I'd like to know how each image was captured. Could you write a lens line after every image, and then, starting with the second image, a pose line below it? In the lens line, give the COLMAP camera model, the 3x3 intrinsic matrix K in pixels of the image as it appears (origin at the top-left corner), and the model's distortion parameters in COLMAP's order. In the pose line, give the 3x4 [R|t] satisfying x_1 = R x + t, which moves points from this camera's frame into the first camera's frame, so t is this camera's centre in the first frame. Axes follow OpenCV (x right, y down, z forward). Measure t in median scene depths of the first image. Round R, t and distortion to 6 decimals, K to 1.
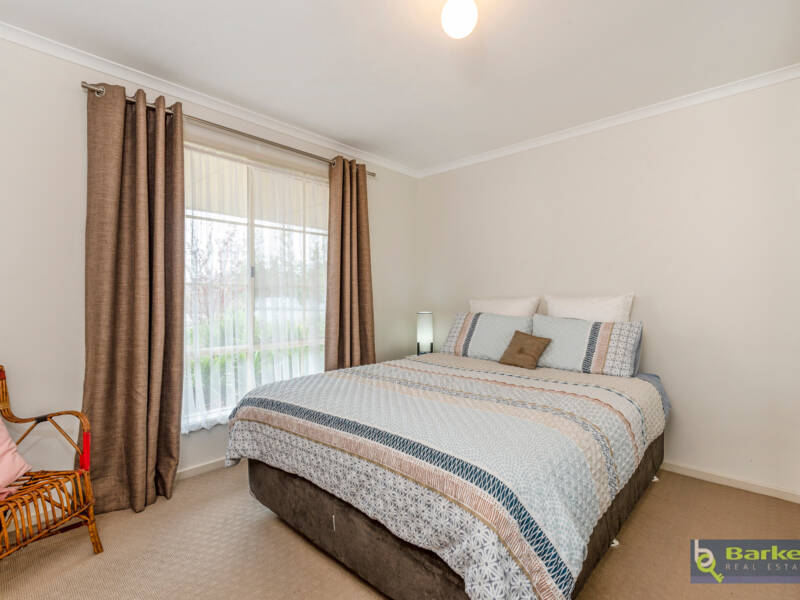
lens RADIAL K [[393.5, 0, 404.3], [0, 393.5, 295.4], [0, 0, 1]] dist [0.003011, 0.000263]
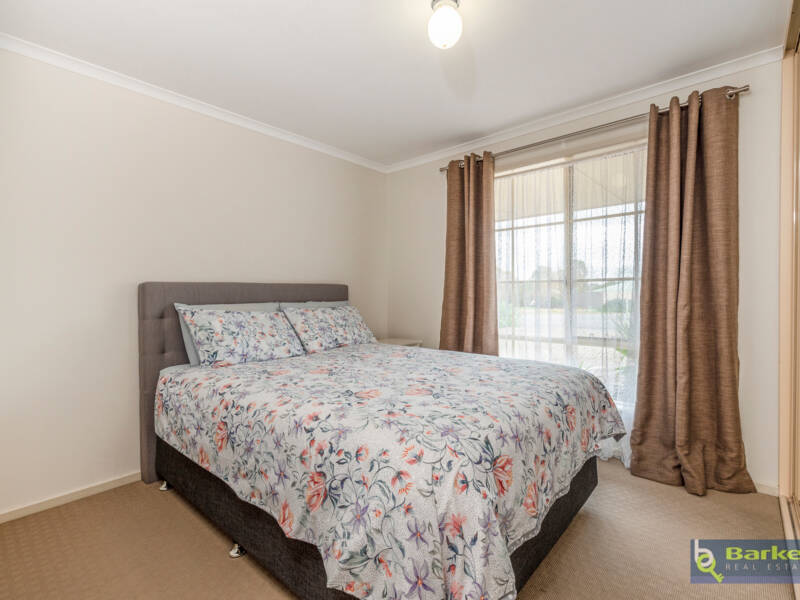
lens RADIAL K [[393.5, 0, 404.3], [0, 393.5, 295.4], [0, 0, 1]] dist [0.003011, 0.000263]
pose [[0.015968, -0.017538, -0.999719, 0.660257], [-0.009761, 0.999796, -0.017695, 0.037219], [0.999825, 0.010041, 0.015794, 0.598069]]
